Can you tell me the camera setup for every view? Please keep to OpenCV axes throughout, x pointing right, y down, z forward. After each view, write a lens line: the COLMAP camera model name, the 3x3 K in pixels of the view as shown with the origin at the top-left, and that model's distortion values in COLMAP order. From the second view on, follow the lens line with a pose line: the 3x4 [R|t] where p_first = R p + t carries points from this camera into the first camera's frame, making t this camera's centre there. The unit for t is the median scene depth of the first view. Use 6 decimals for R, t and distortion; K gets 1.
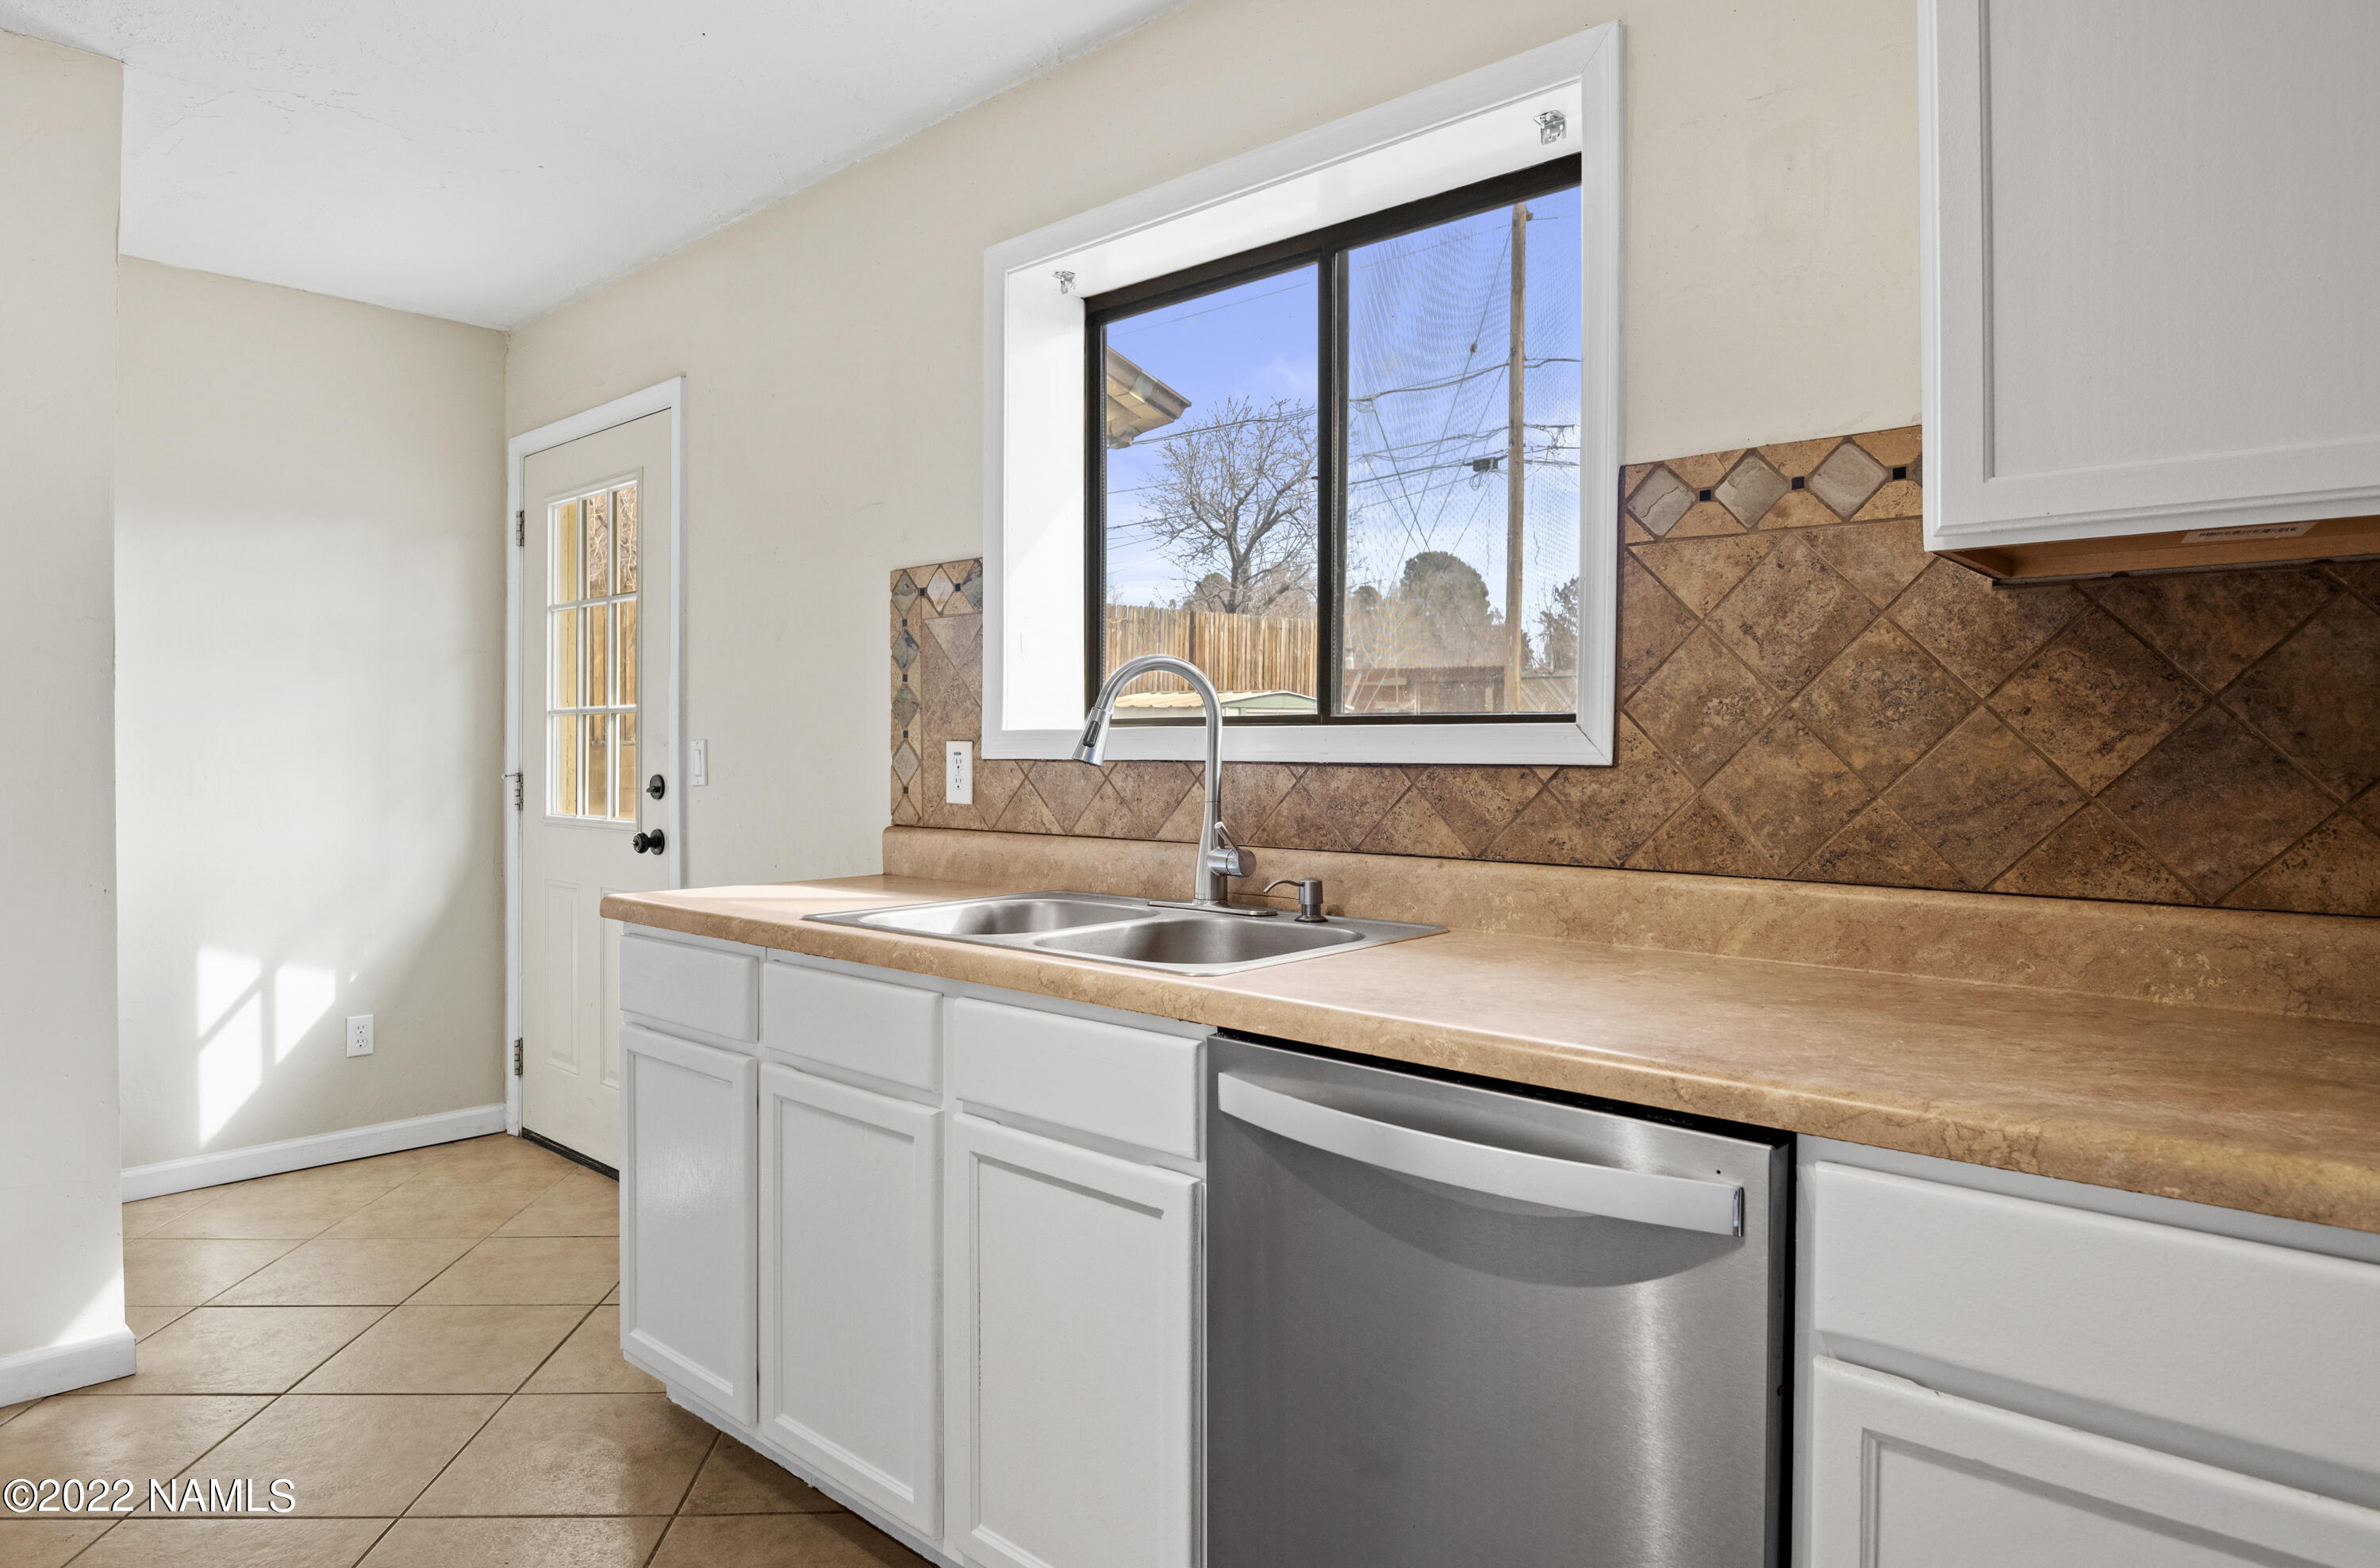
lens RADIAL K [[1391.9, 0, 1197.8], [0, 1391.9, 778.5], [0, 0, 1]] dist [-0.017174, -0.001033]
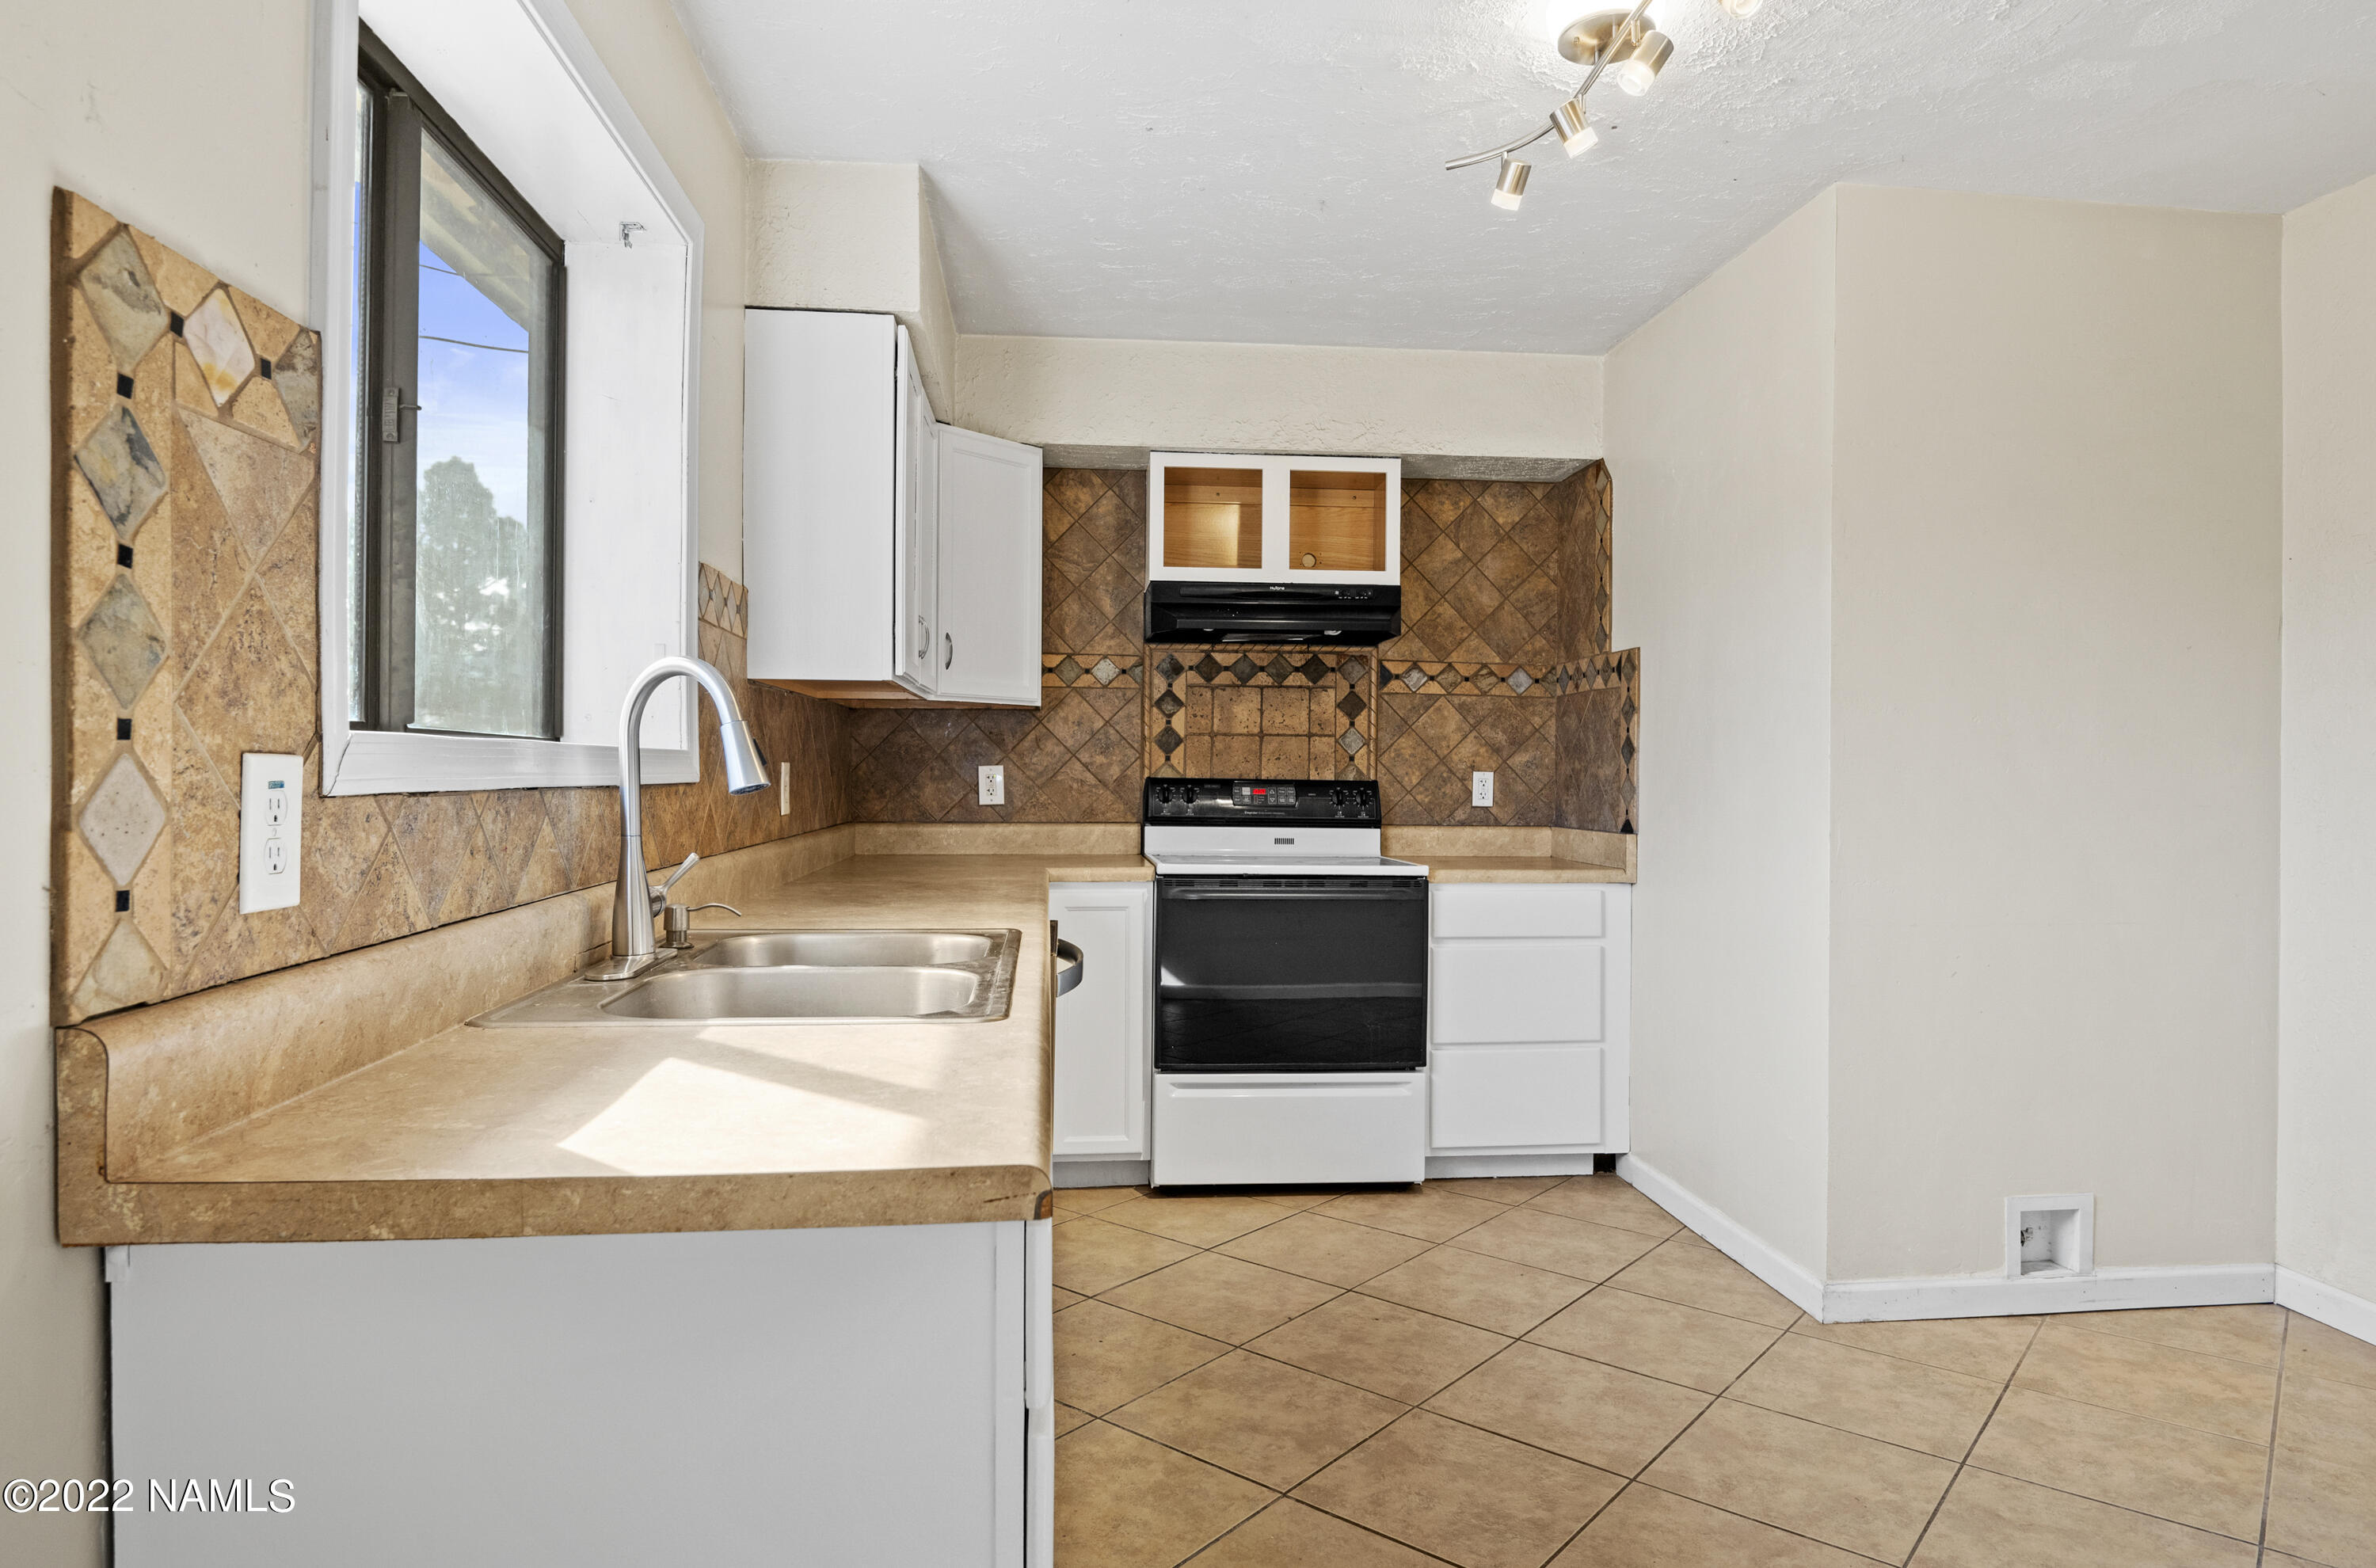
lens RADIAL K [[1389.3, 0, 1187.3], [0, 1389.3, 775.0], [0, 0, 1]] dist [-0.017174, -0.001033]
pose [[-0.732097, -0.010749, 0.681115, -0.906664], [0.003966, 0.999791, 0.020040, -0.039454], [-0.681188, 0.017372, -0.731902, 1.580400]]
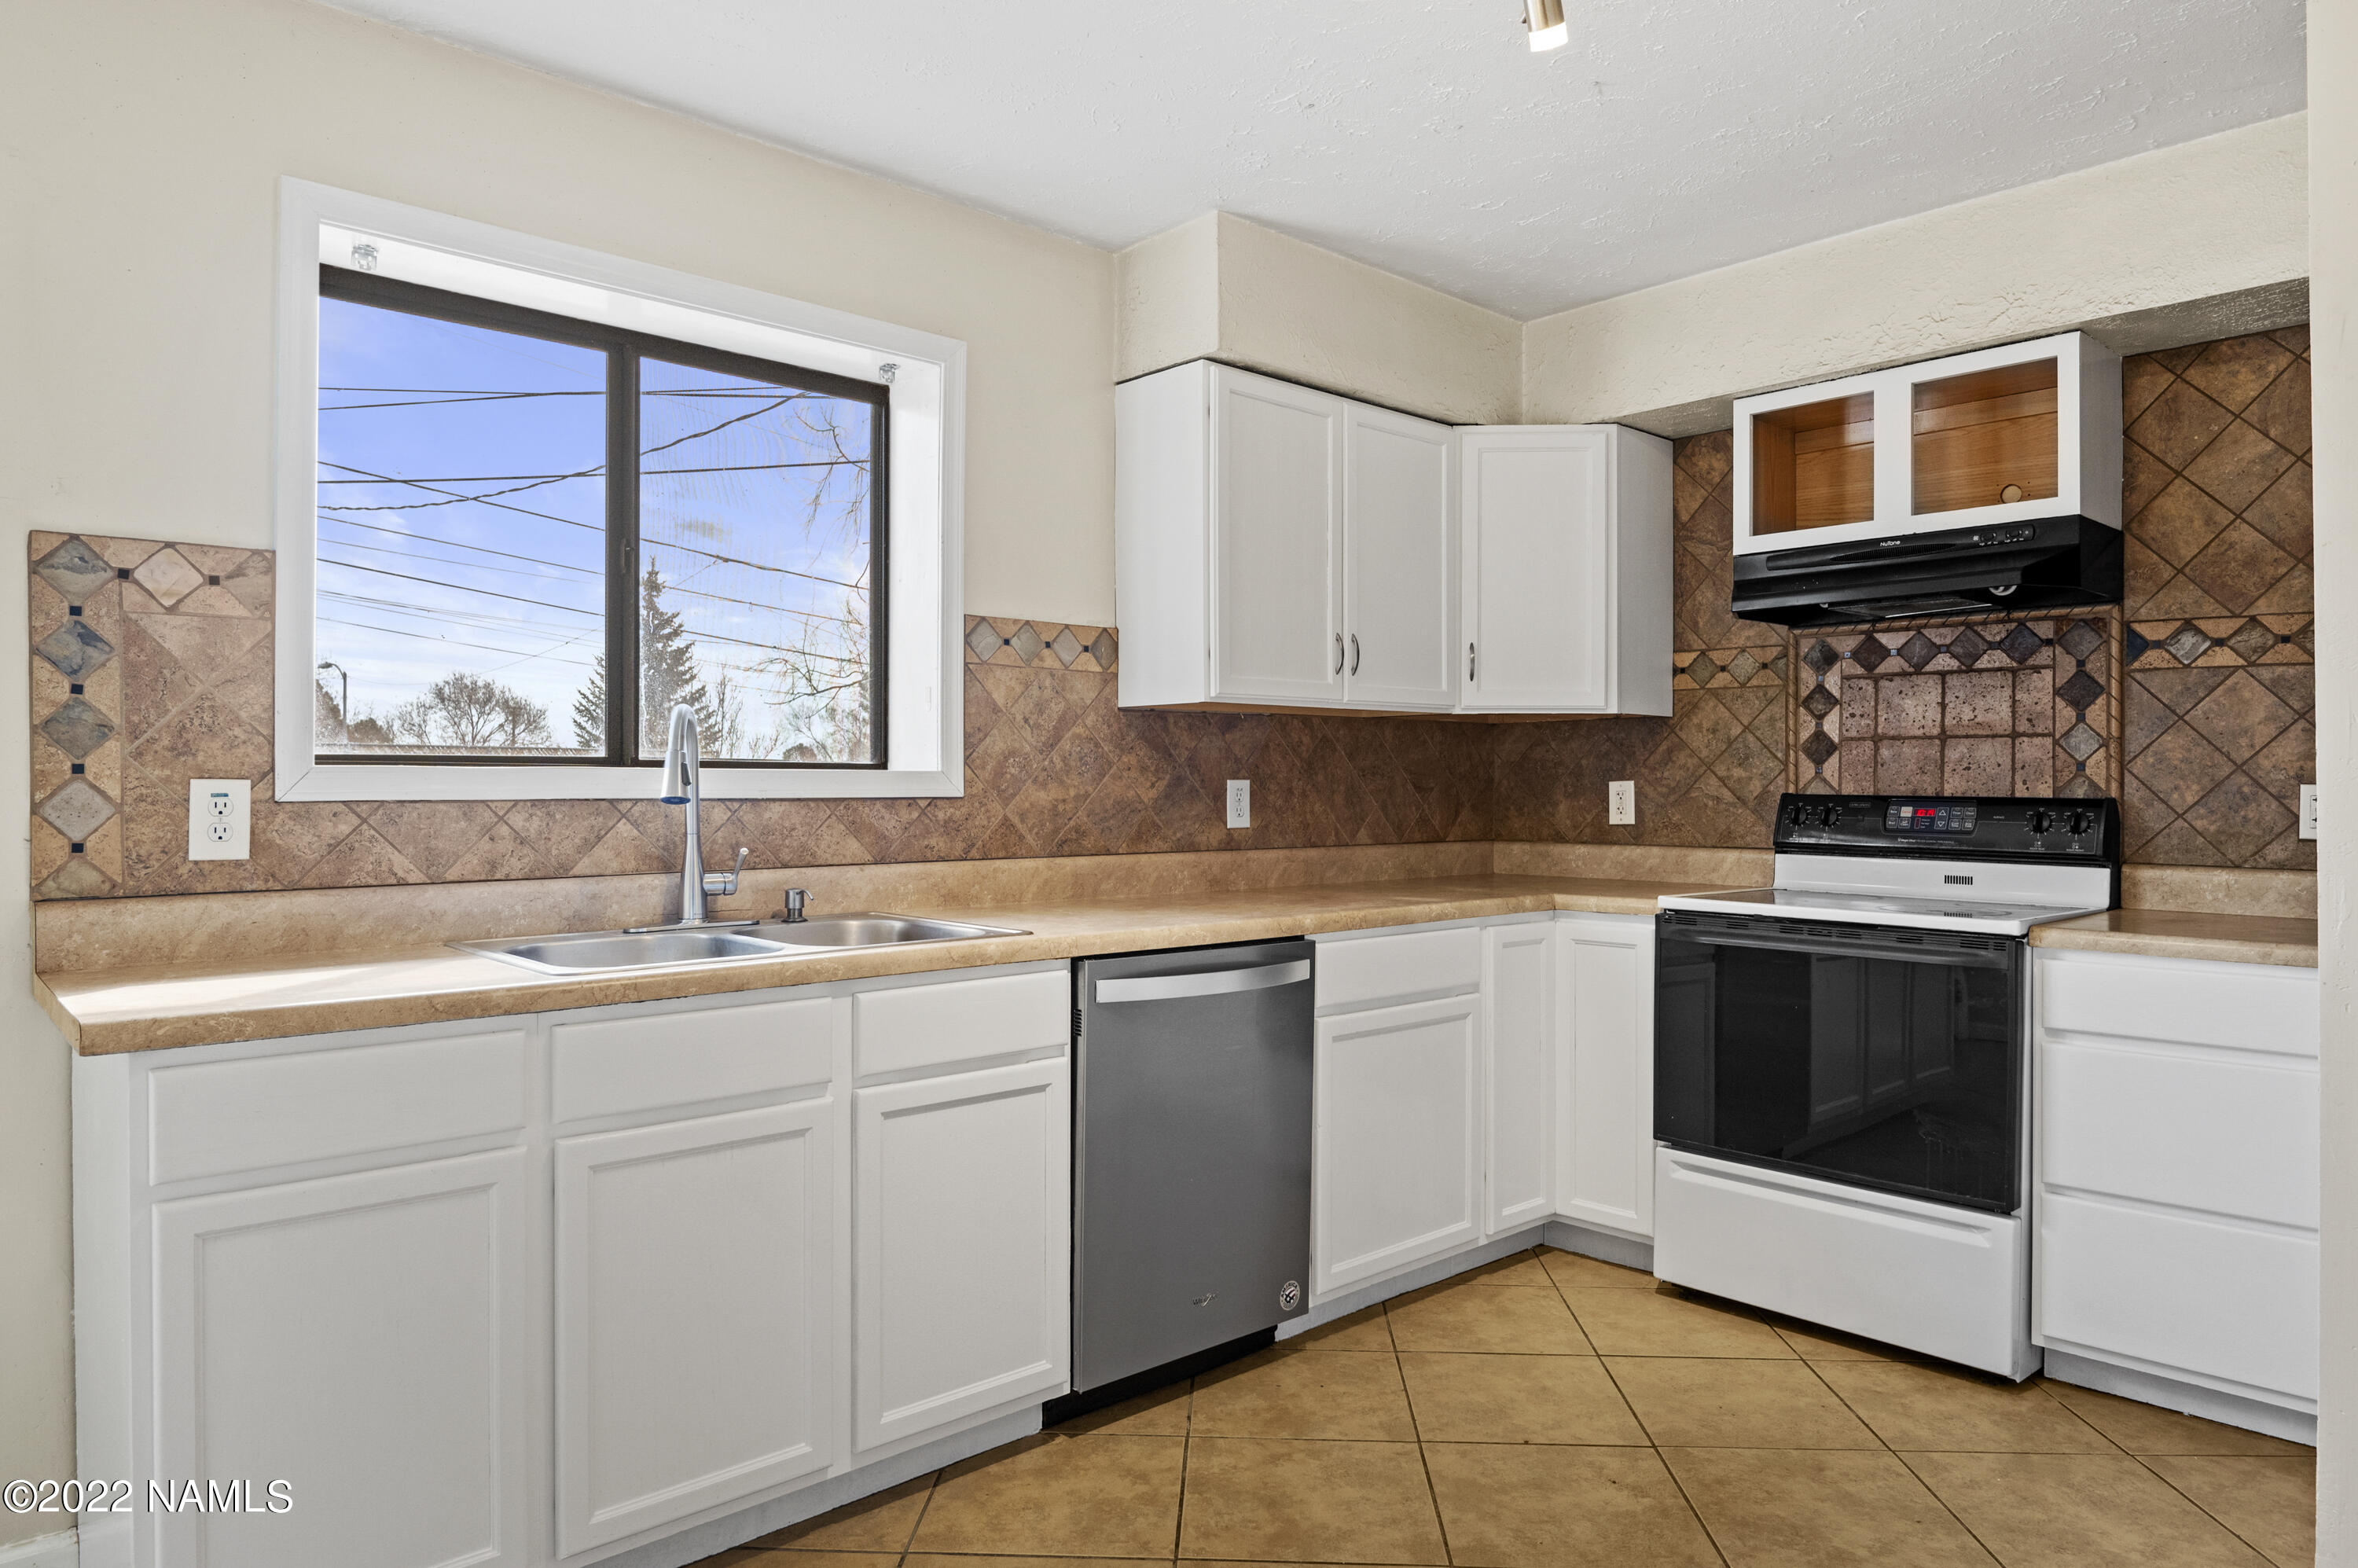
lens RADIAL K [[1438.5, 0, 1196.9], [0, 1438.5, 784.7], [0, 0, 1]] dist [-0.017347, 0.000127]
pose [[0.095023, -0.004170, 0.995466, -1.298952], [0.019044, 0.999816, 0.002371, -0.021675], [-0.995293, 0.018732, 0.095085, 0.541169]]
